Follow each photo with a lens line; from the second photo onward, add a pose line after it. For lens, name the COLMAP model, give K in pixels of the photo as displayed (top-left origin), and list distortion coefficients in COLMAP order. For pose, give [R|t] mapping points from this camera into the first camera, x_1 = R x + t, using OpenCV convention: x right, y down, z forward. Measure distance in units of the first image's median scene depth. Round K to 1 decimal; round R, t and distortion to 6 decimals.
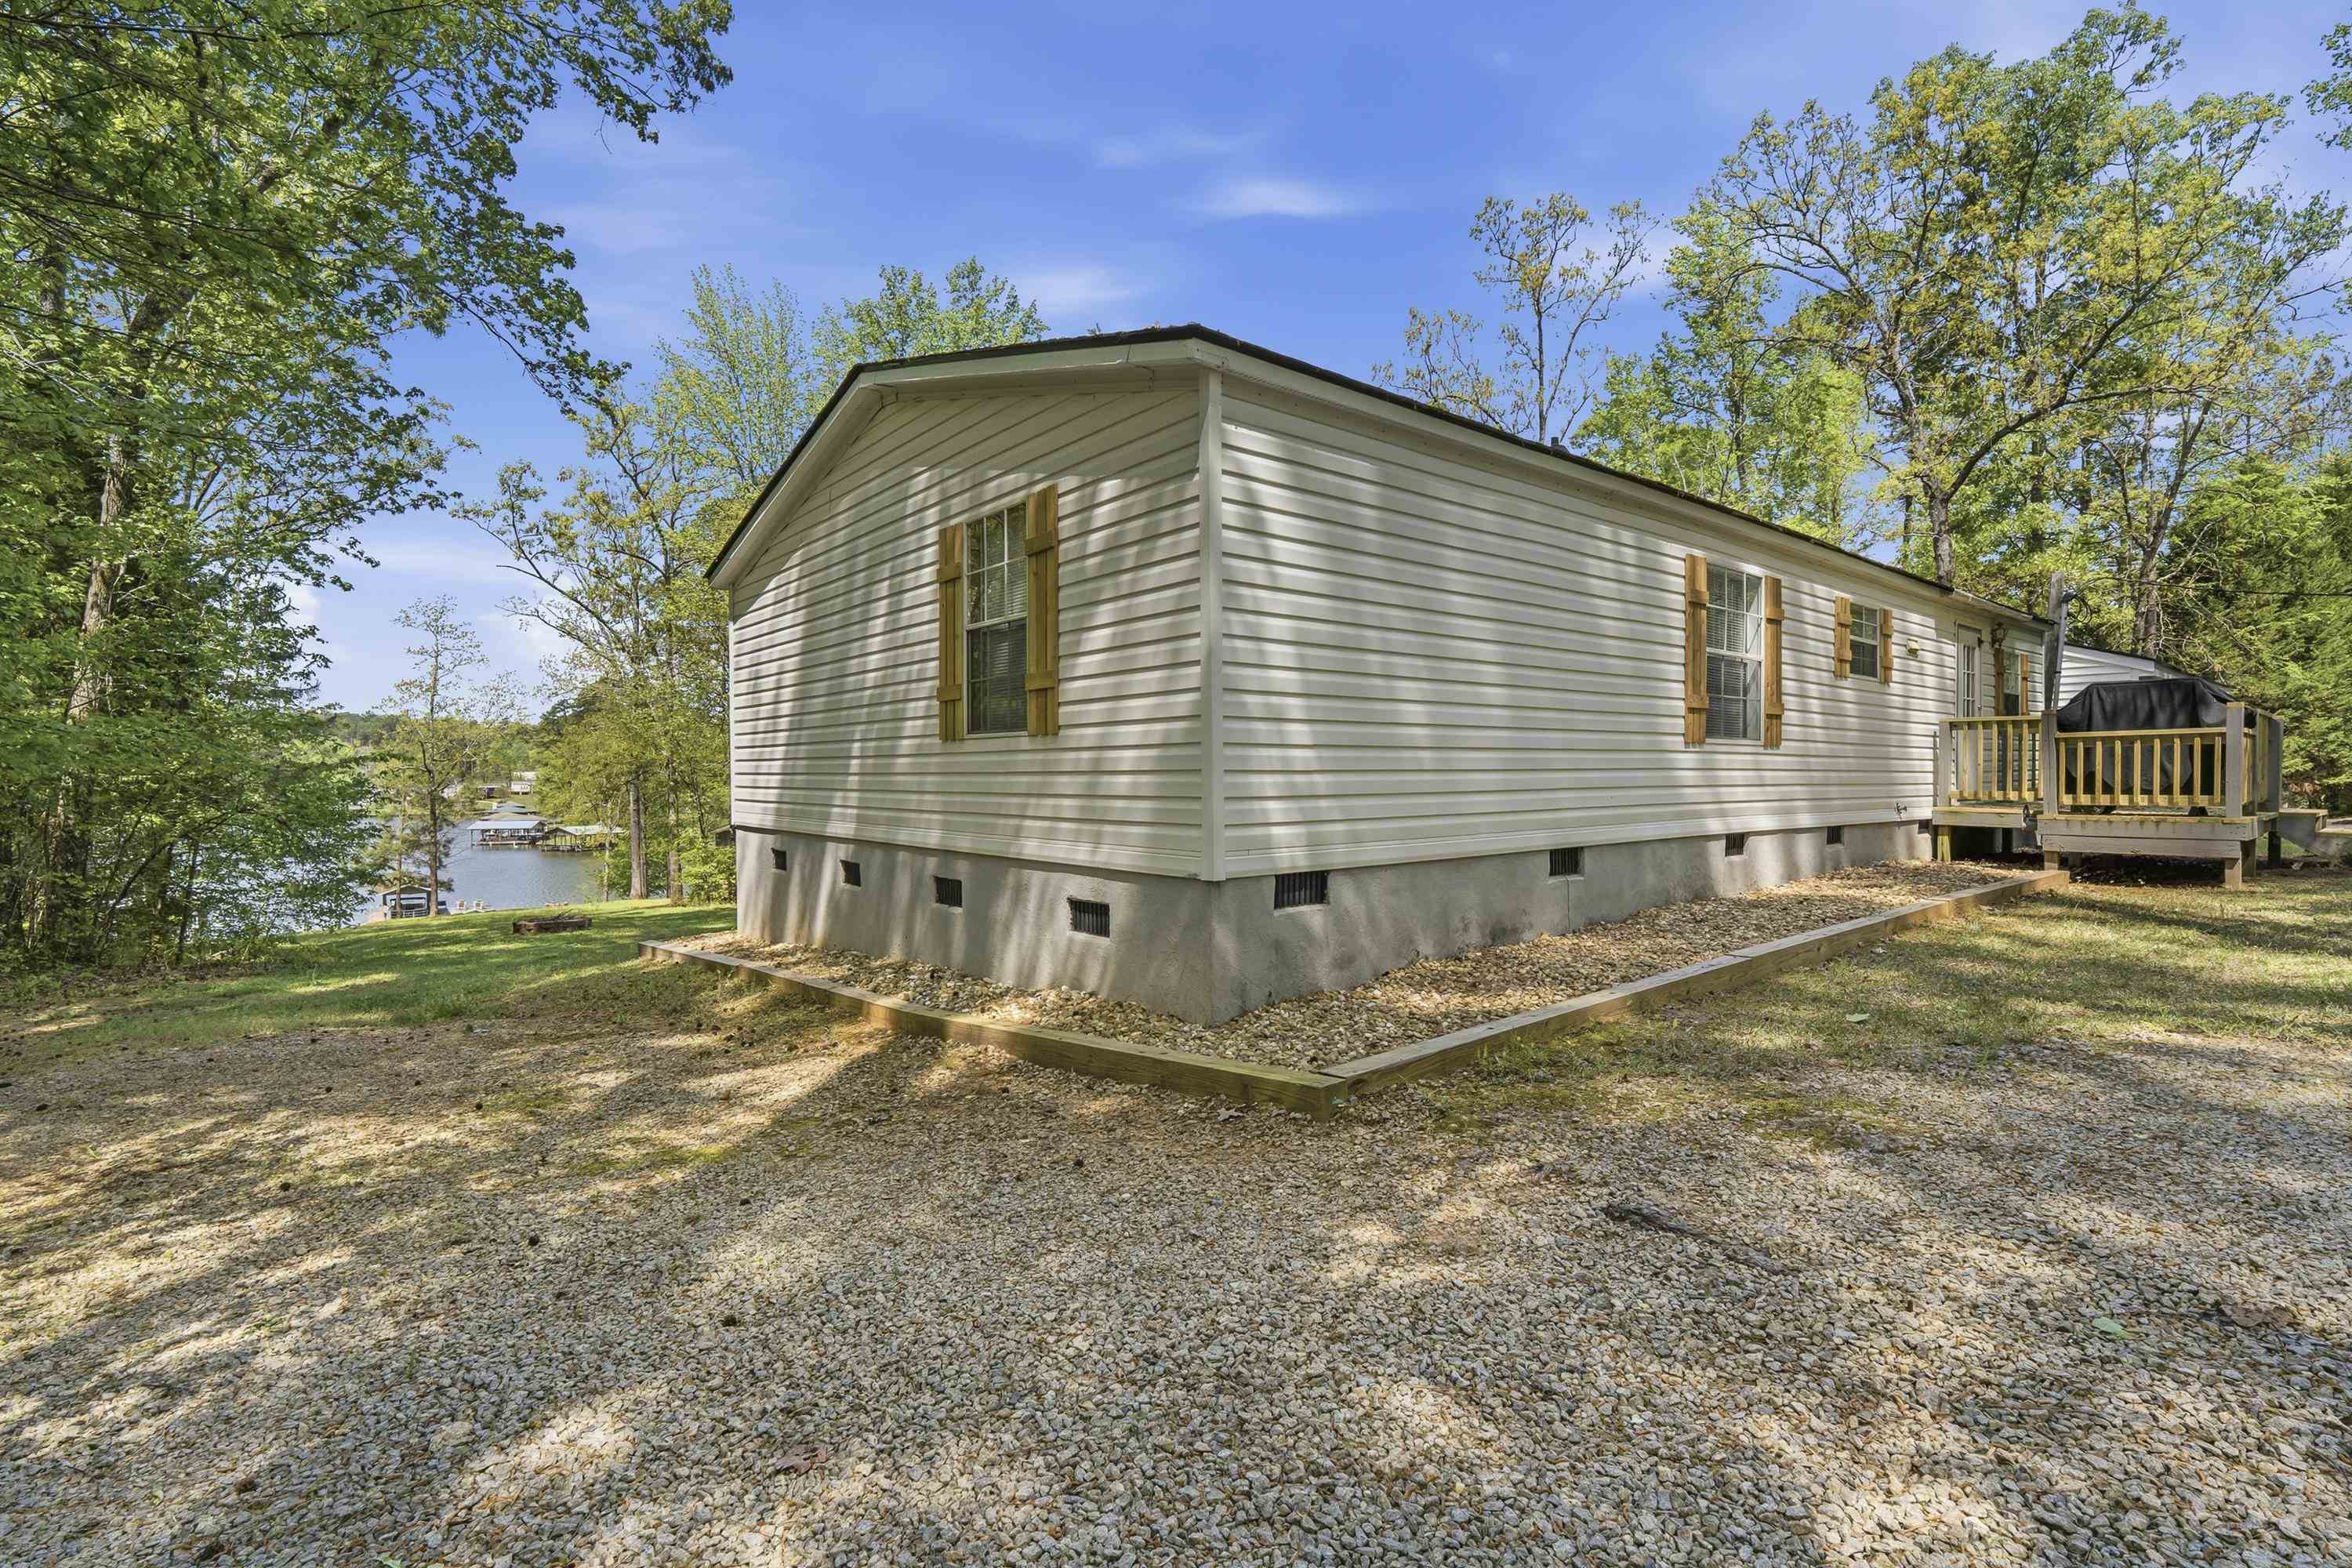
lens RADIAL K [[1092.1, 0, 1166.7], [0, 1092.1, 804.1], [0, 0, 1]] dist [-0.000035, 0.000097]
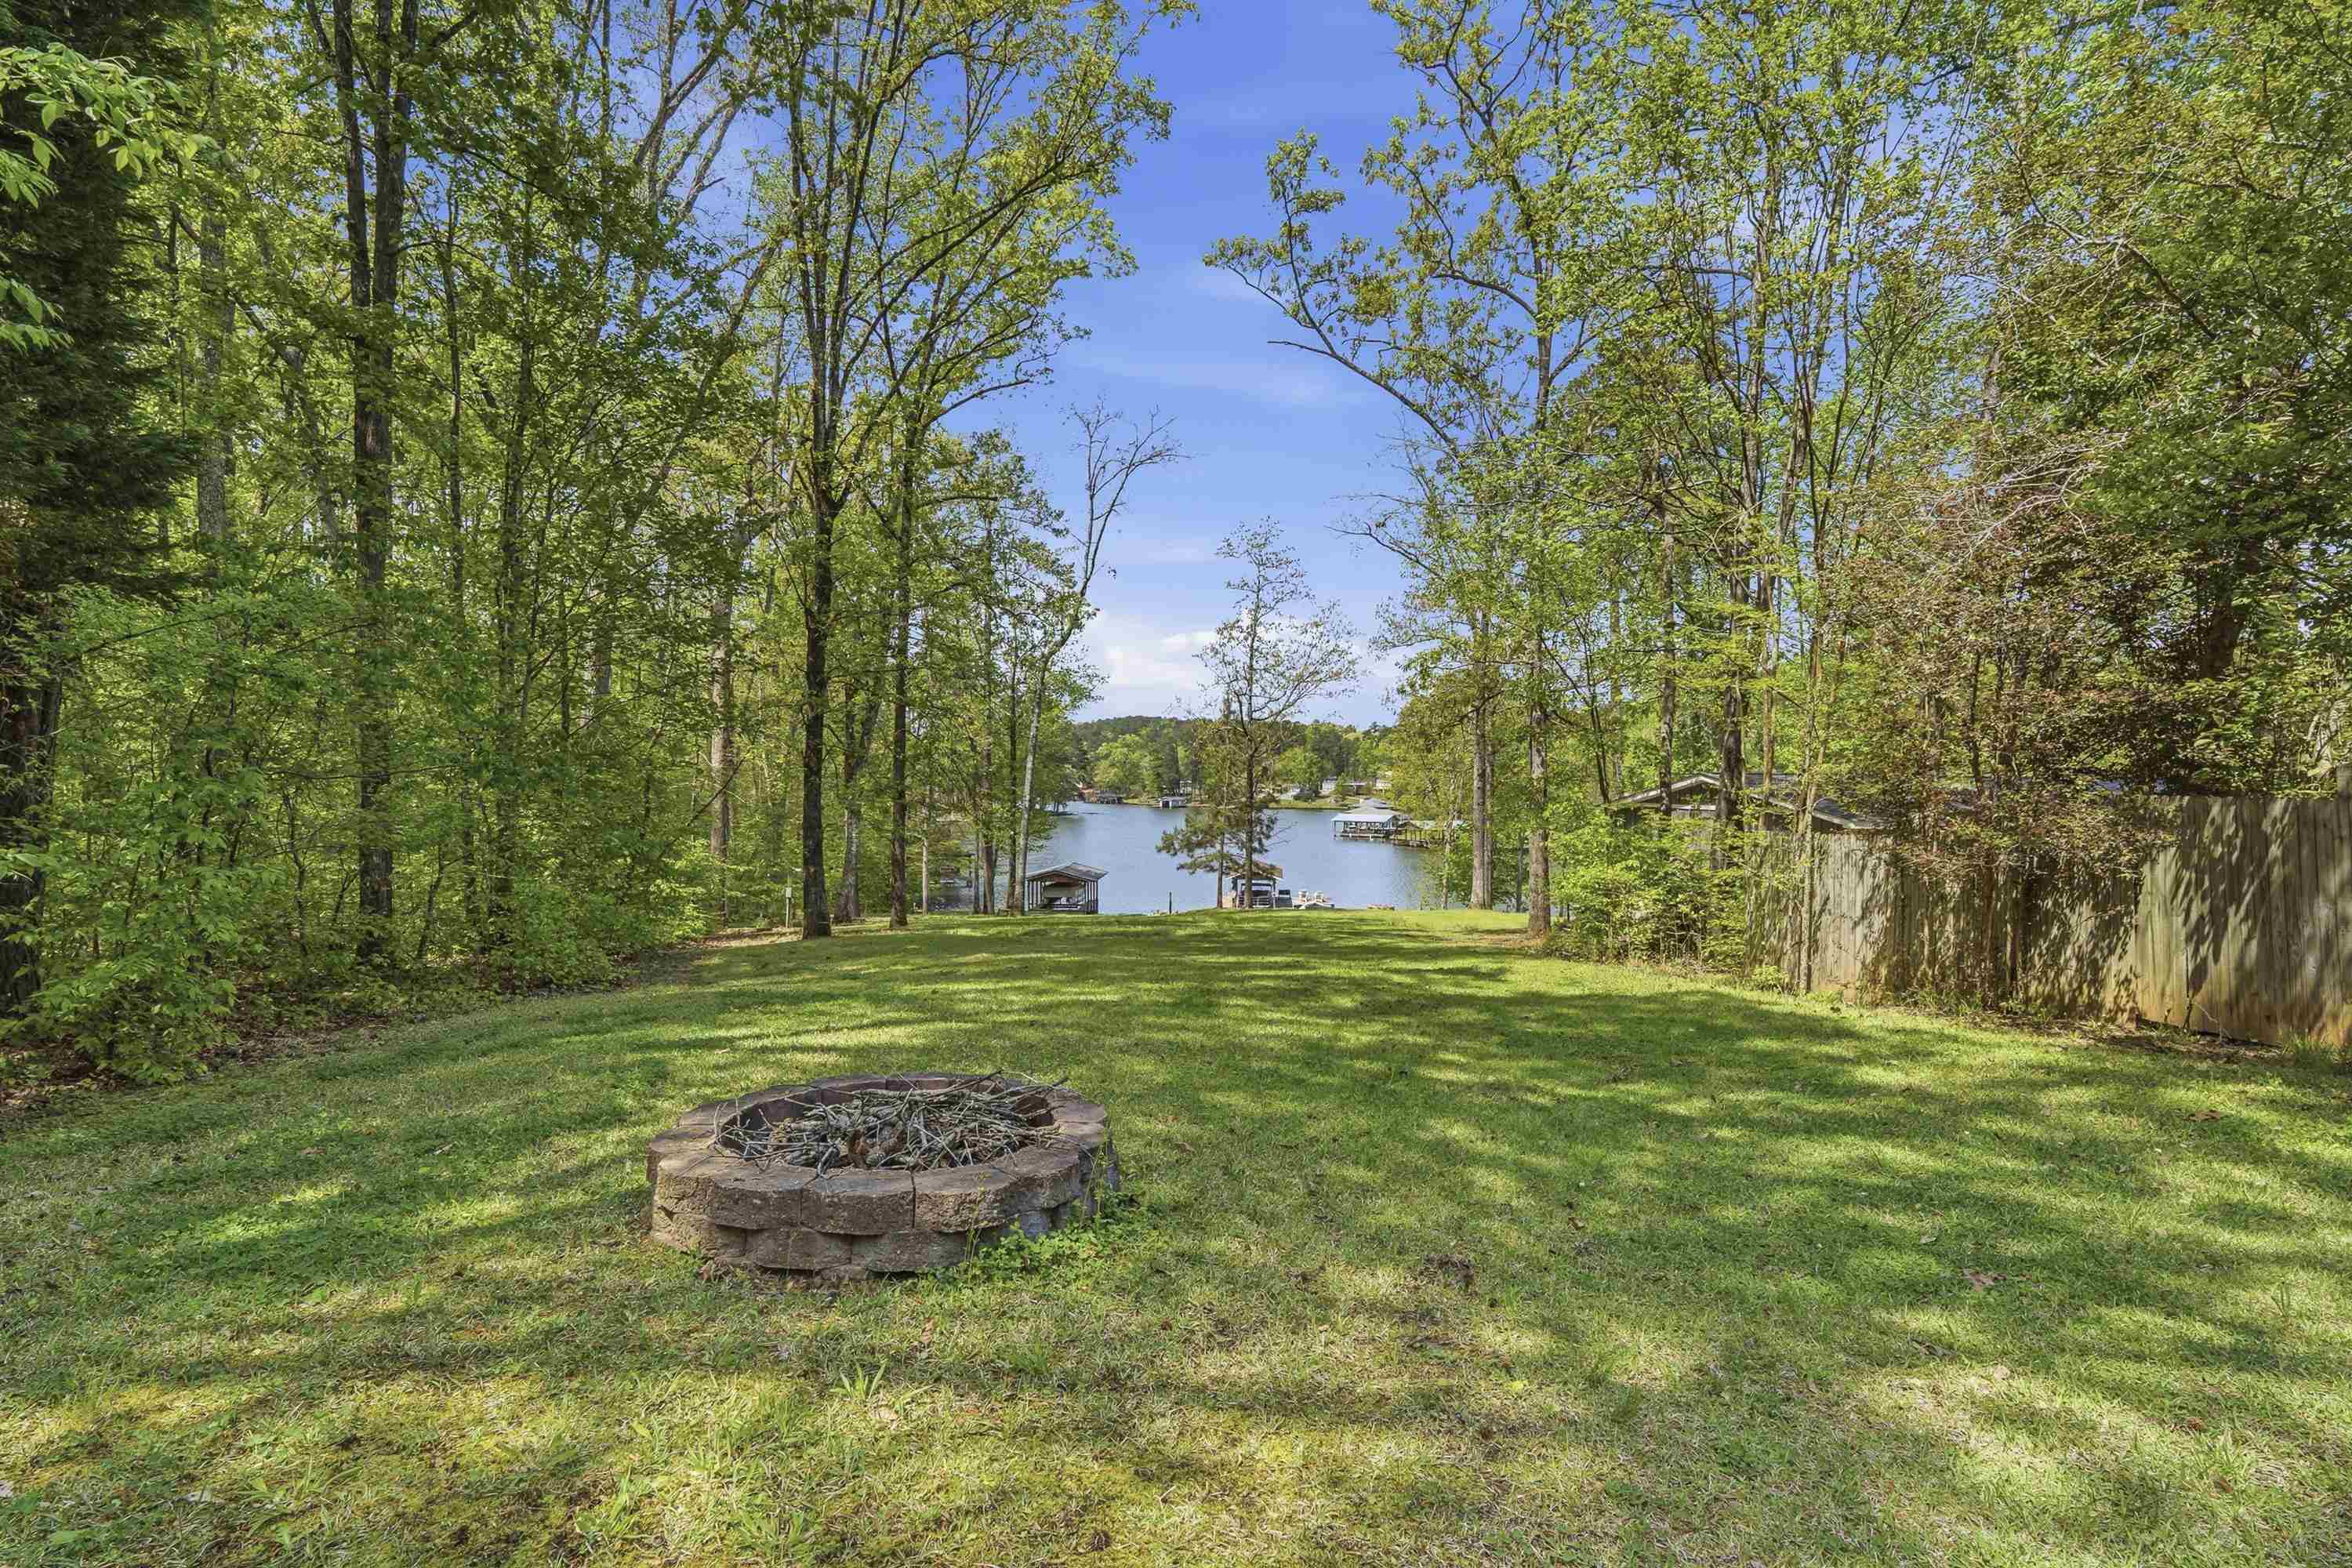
lens RADIAL K [[1092.1, 0, 1166.7], [0, 1092.1, 804.1], [0, 0, 1]] dist [-0.000035, 0.000097]
pose [[0.740081, 0.025486, -0.672034, -0.149649], [-0.030709, 0.999520, 0.004087, 0.020333], [0.671816, 0.017613, 0.740509, 0.317913]]
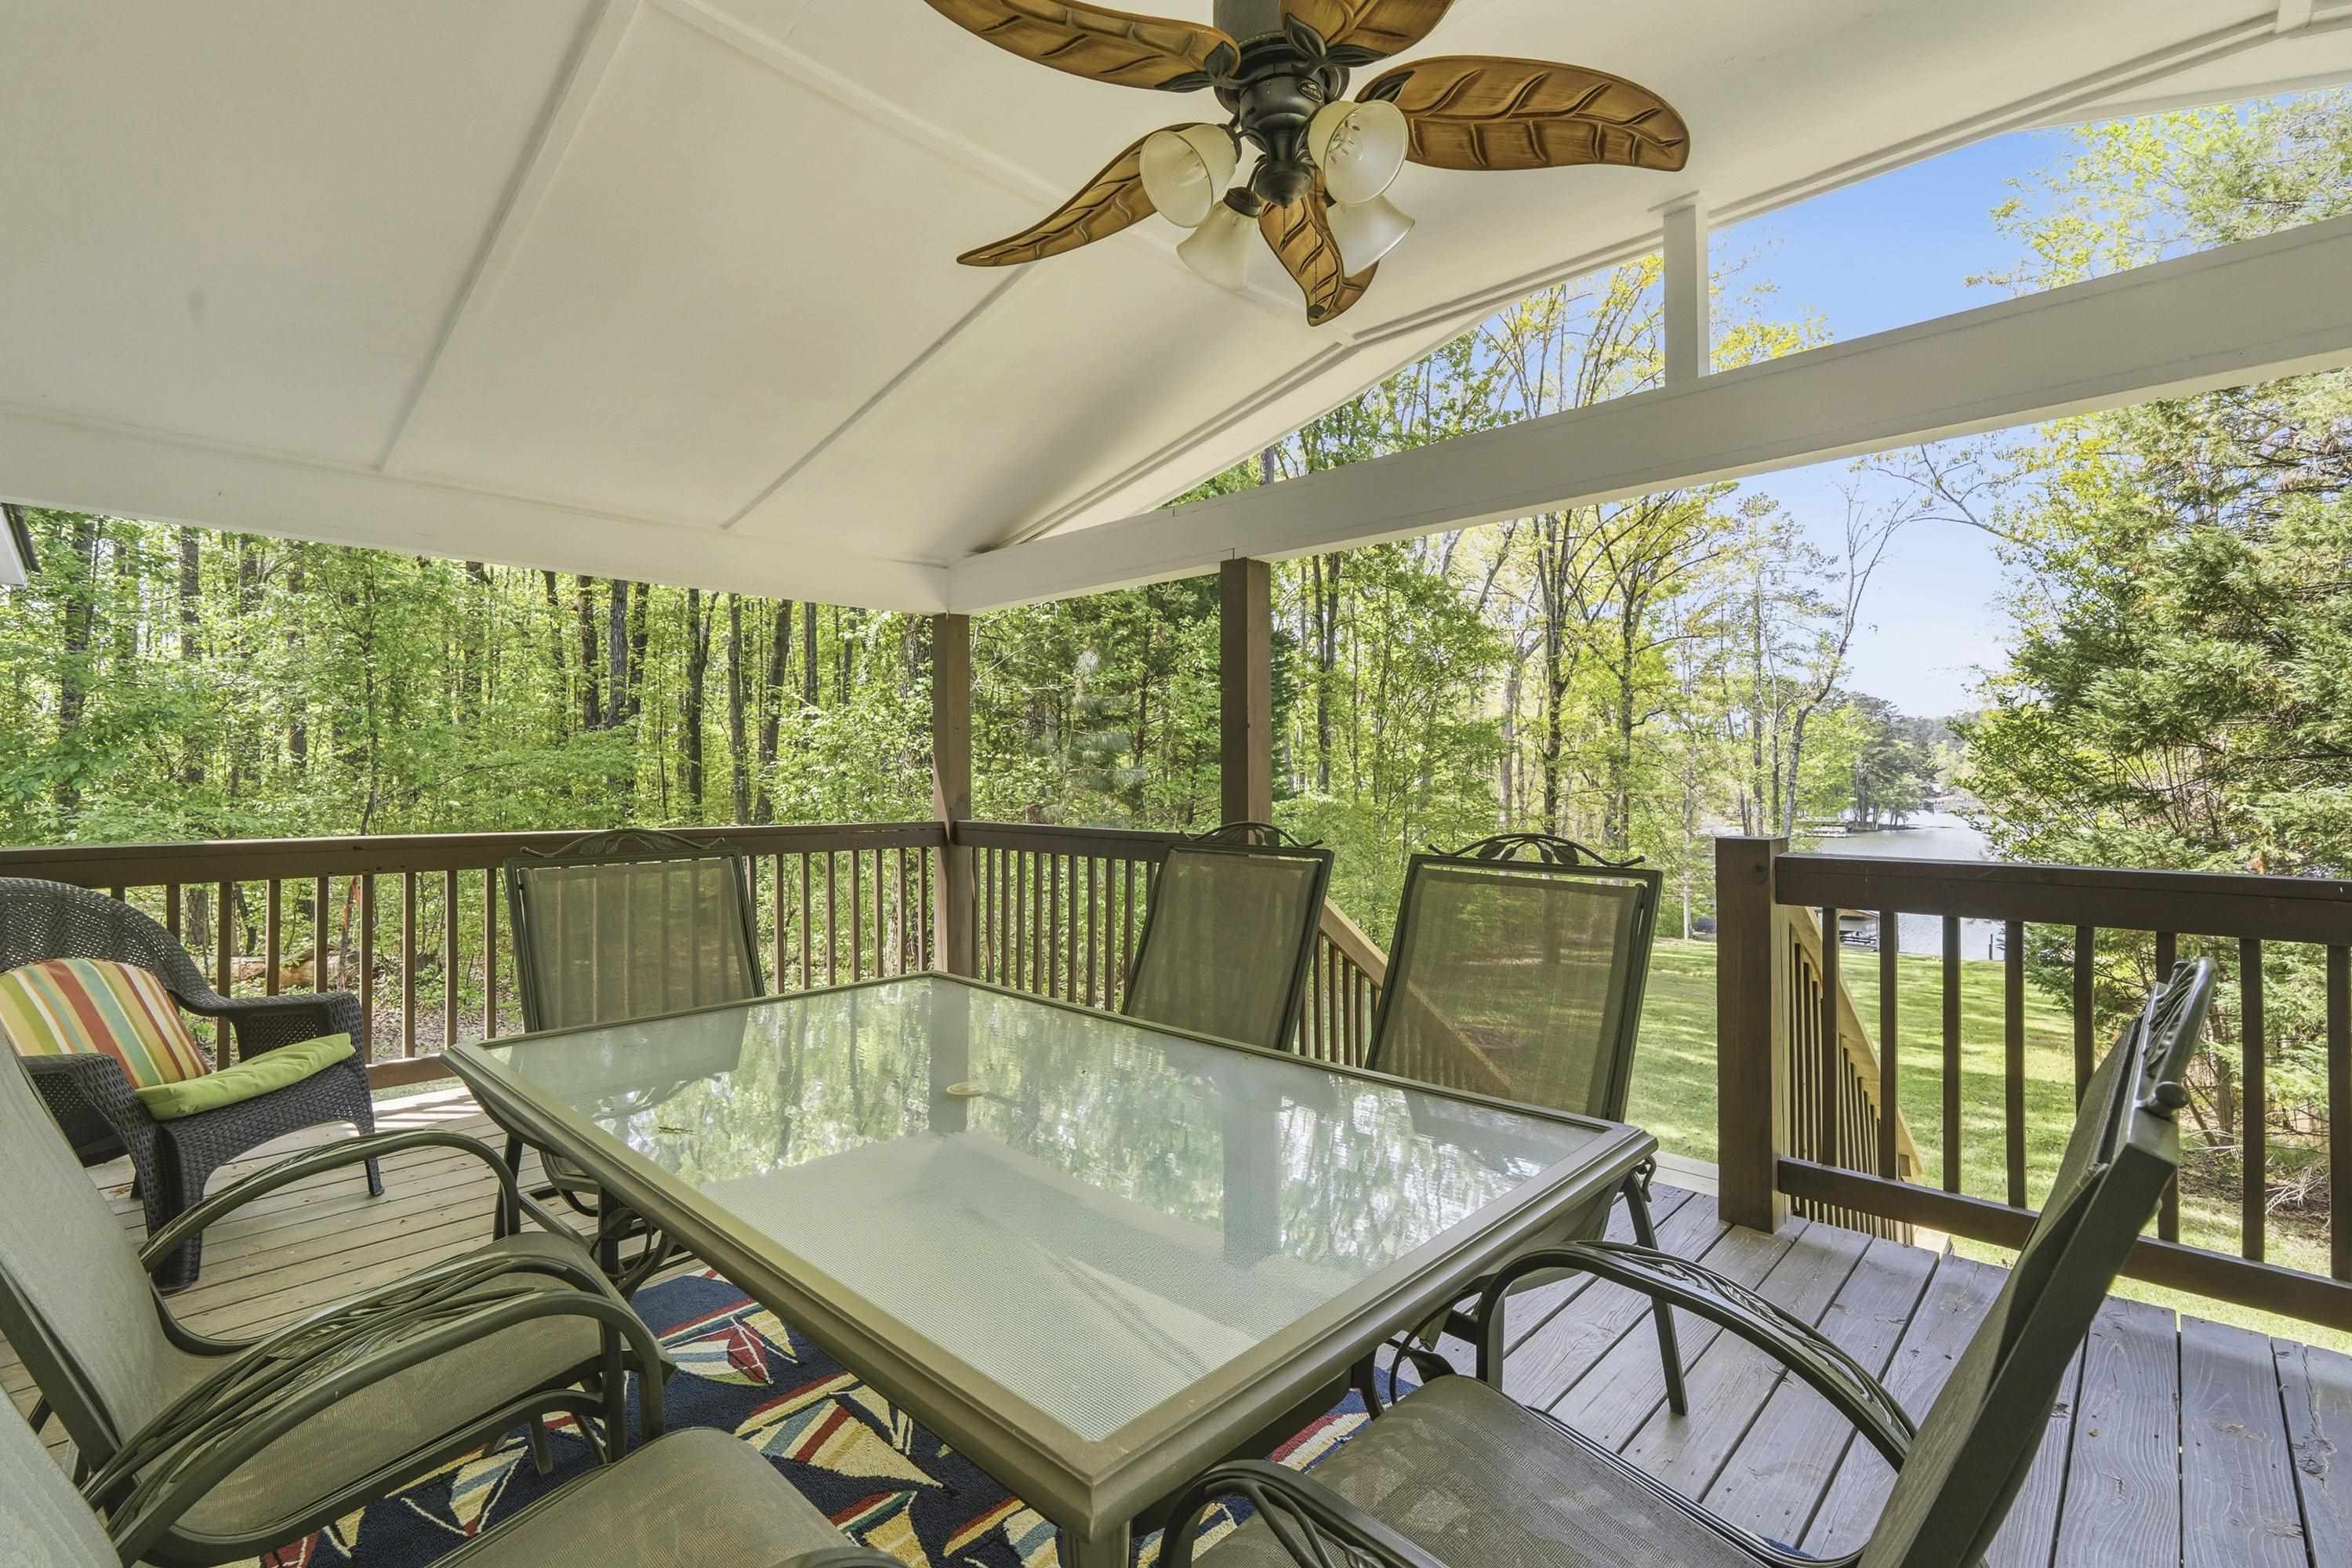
lens RADIAL K [[1061.8, 0, 1174.8], [0, 1061.8, 771.7], [0, 0, 1]] dist [-0.009815, 0.000442]
pose [[0.115355, -0.002806, -0.993320, 0.030335], [-0.022812, 0.999725, -0.005473, -0.018529], [0.993062, 0.023291, 0.115260, 0.253100]]
